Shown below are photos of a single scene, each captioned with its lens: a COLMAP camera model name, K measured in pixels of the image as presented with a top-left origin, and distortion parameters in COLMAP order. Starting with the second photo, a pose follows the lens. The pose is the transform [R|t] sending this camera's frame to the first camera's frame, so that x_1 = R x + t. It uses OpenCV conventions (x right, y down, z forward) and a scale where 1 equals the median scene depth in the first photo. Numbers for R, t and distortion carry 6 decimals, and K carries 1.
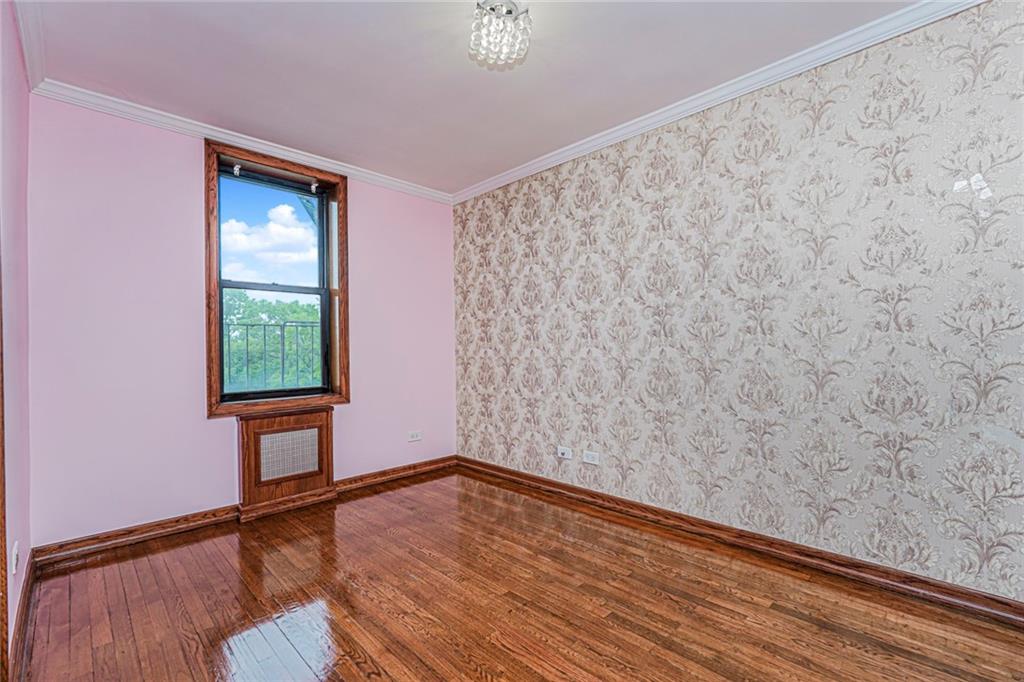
lens RADIAL K [[452.0, 0, 509.5], [0, 452.0, 344.9], [0, 0, 1]] dist [-0.015492, 0.008142]
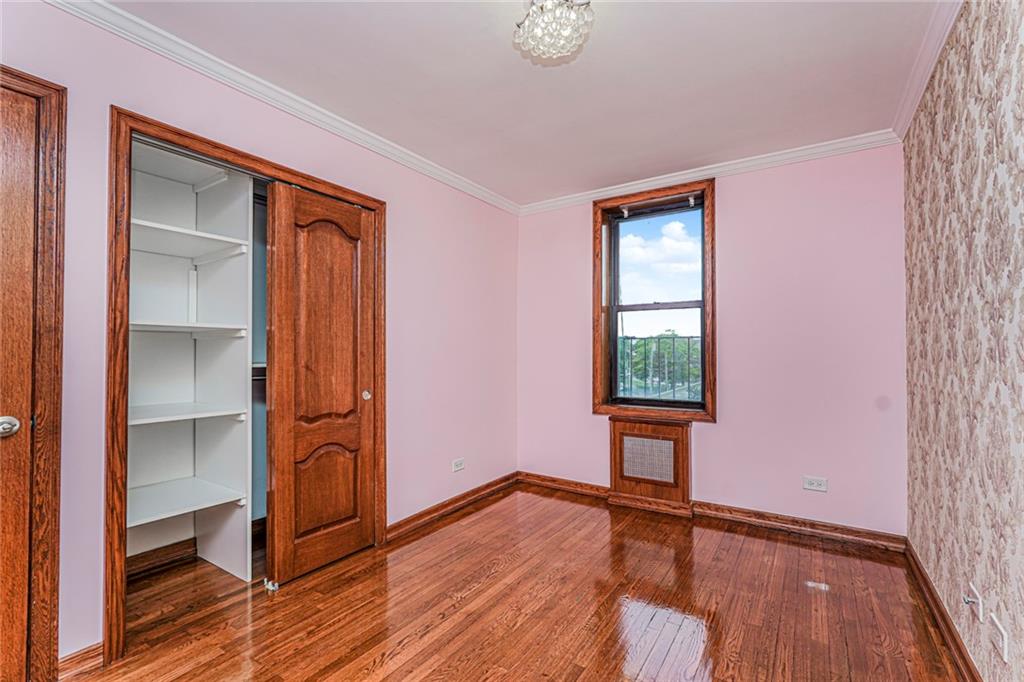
lens RADIAL K [[452.0, 0, 509.5], [0, 452.0, 344.9], [0, 0, 1]] dist [-0.015492, 0.008142]
pose [[0.196789, -0.004595, -0.980435, 0.512474], [0.004571, 0.999982, -0.003769, -0.031597], [0.980435, -0.003739, 0.196806, 0.449030]]
